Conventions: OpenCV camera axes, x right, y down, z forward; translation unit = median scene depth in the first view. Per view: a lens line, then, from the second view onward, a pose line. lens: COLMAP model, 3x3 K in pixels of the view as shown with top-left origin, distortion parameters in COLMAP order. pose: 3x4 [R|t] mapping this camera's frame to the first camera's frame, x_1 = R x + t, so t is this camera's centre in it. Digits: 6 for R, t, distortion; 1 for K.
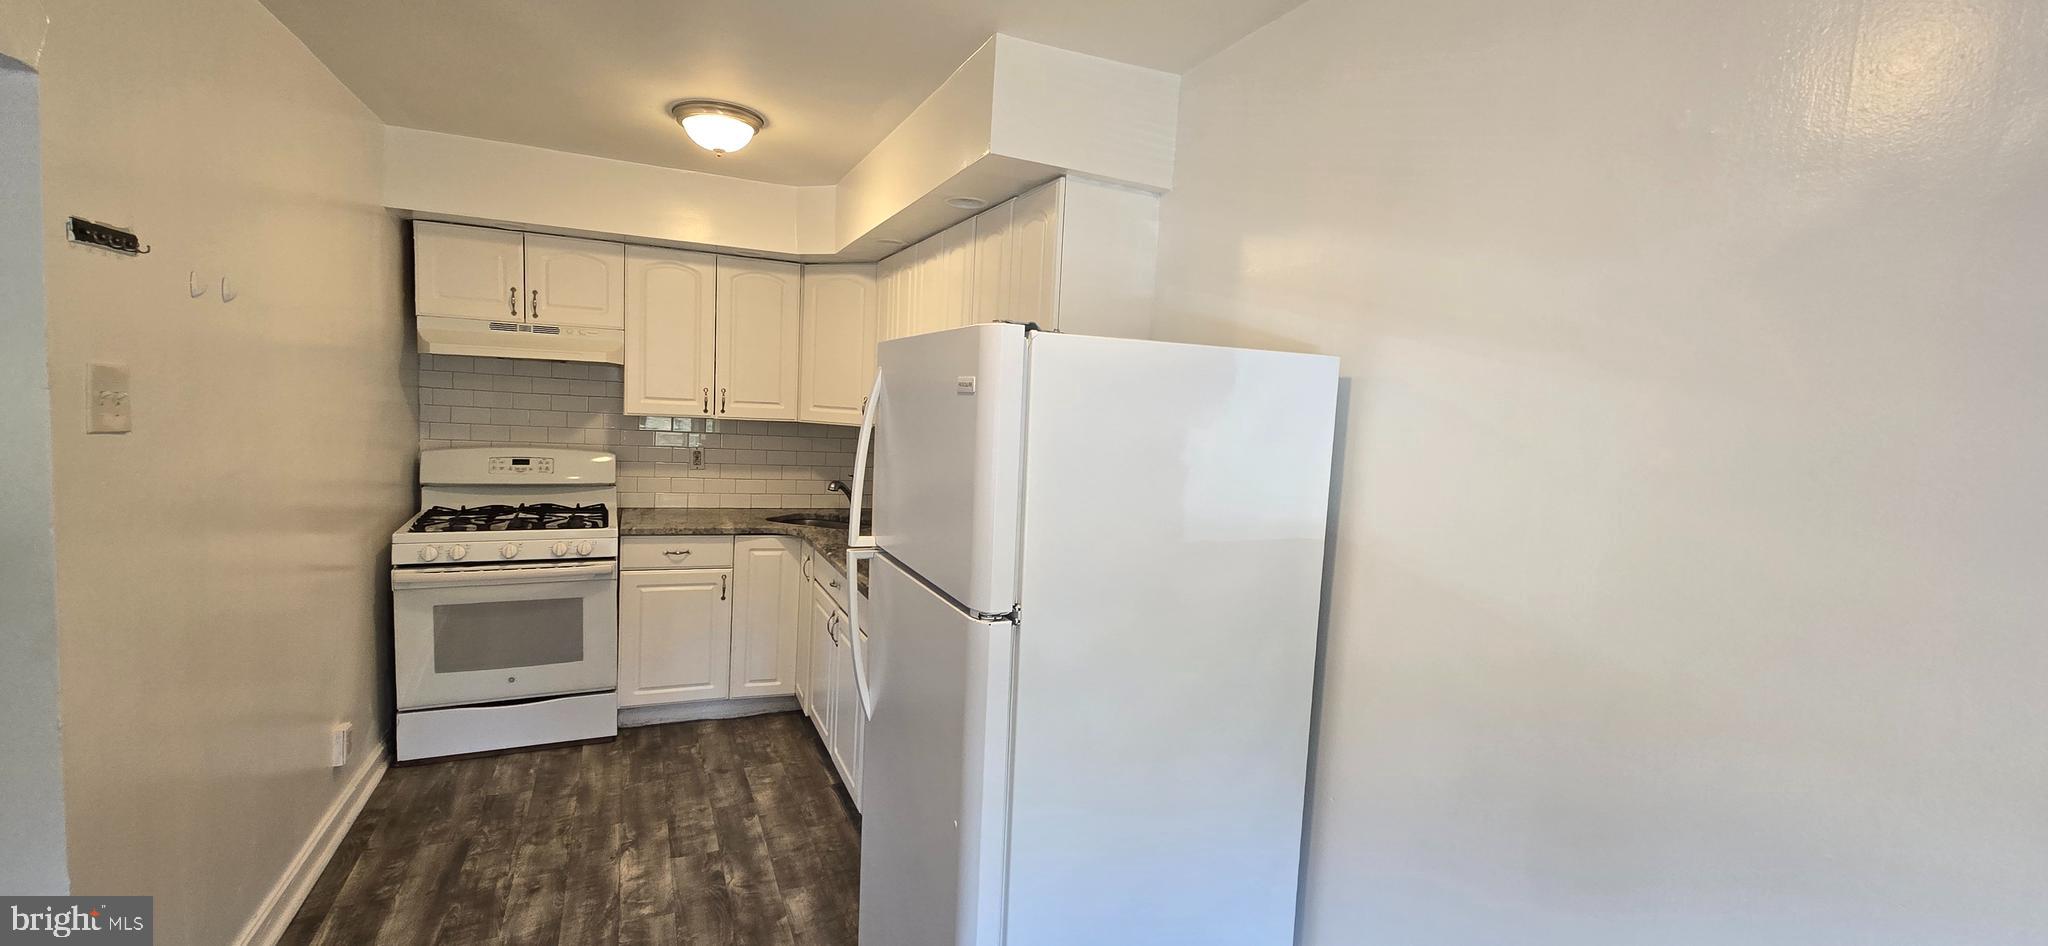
lens RADIAL K [[834.7, 0, 1028.0], [0, 834.7, 478.7], [0, 0, 1]] dist [0.001073, 0.000070]
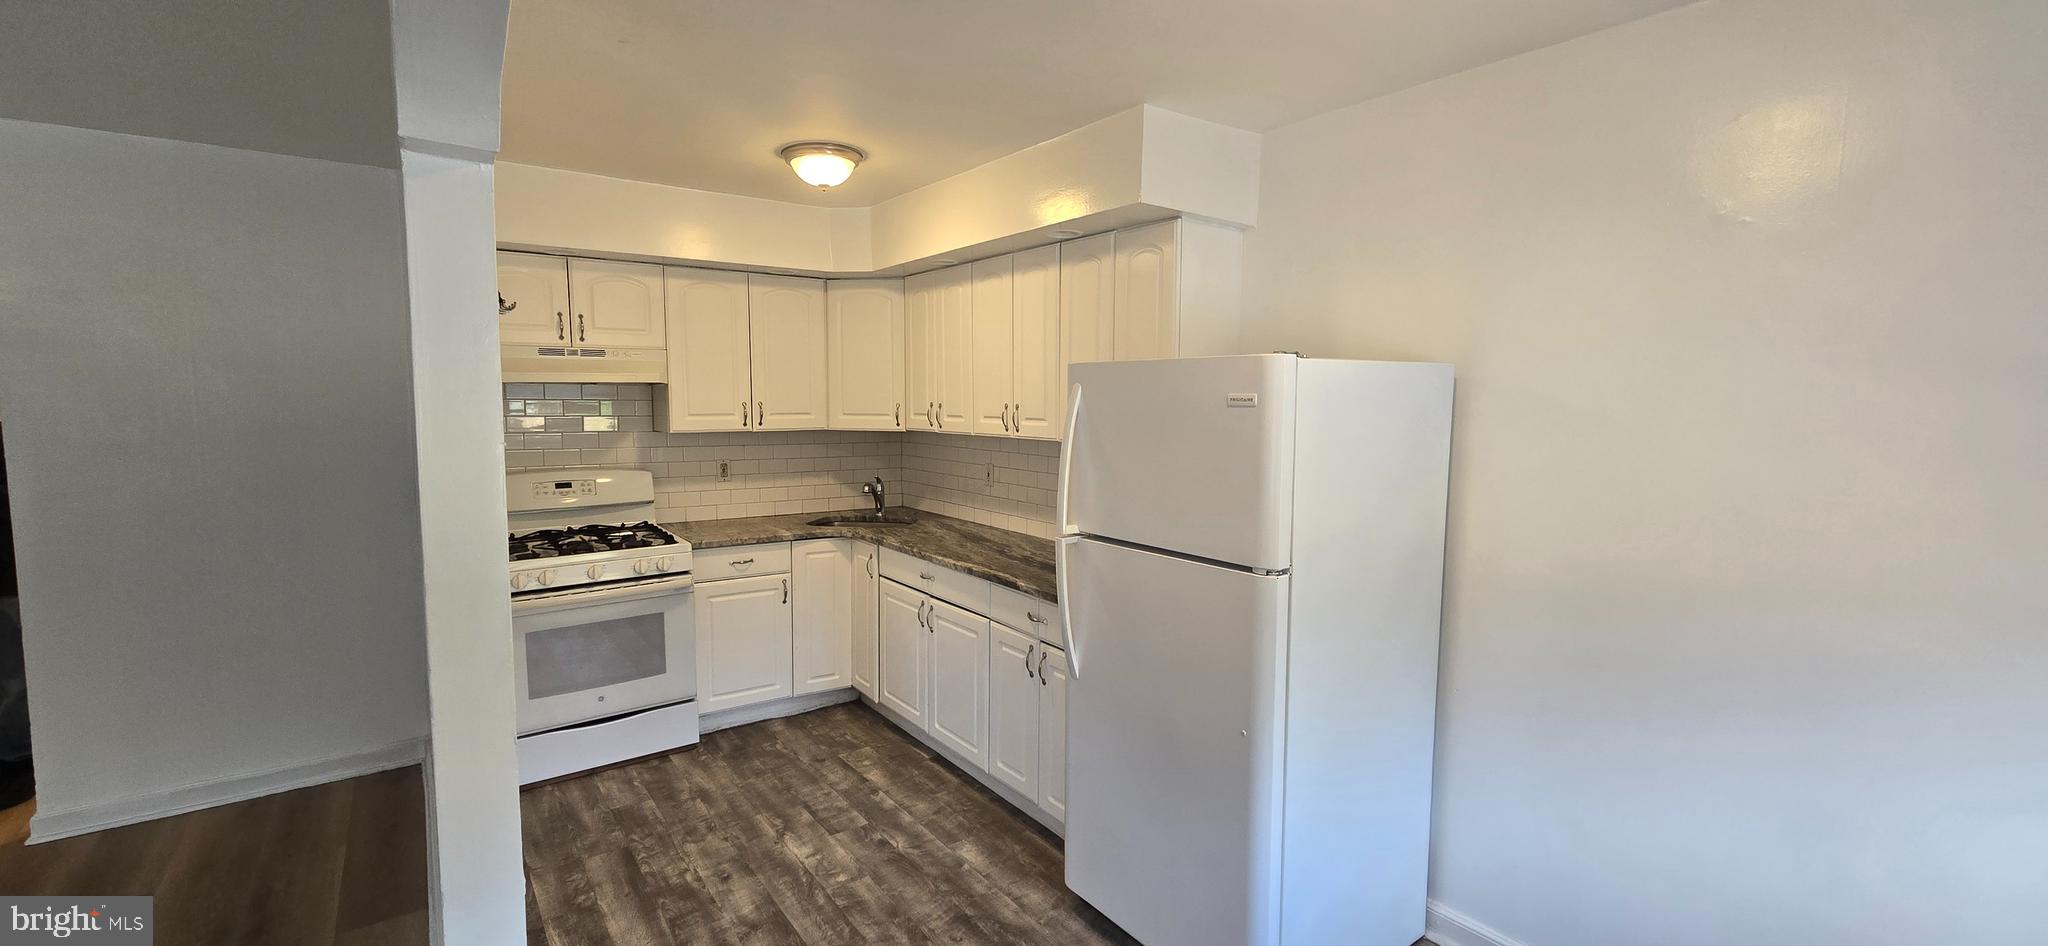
lens RADIAL K [[834.7, 0, 1028.0], [0, 834.7, 478.7], [0, 0, 1]] dist [0.001073, 0.000070]
pose [[0.978983, -0.066242, 0.192882, -0.278206], [0.063308, 0.997766, 0.021347, -0.015572], [-0.193865, -0.008687, 0.980990, -0.095752]]
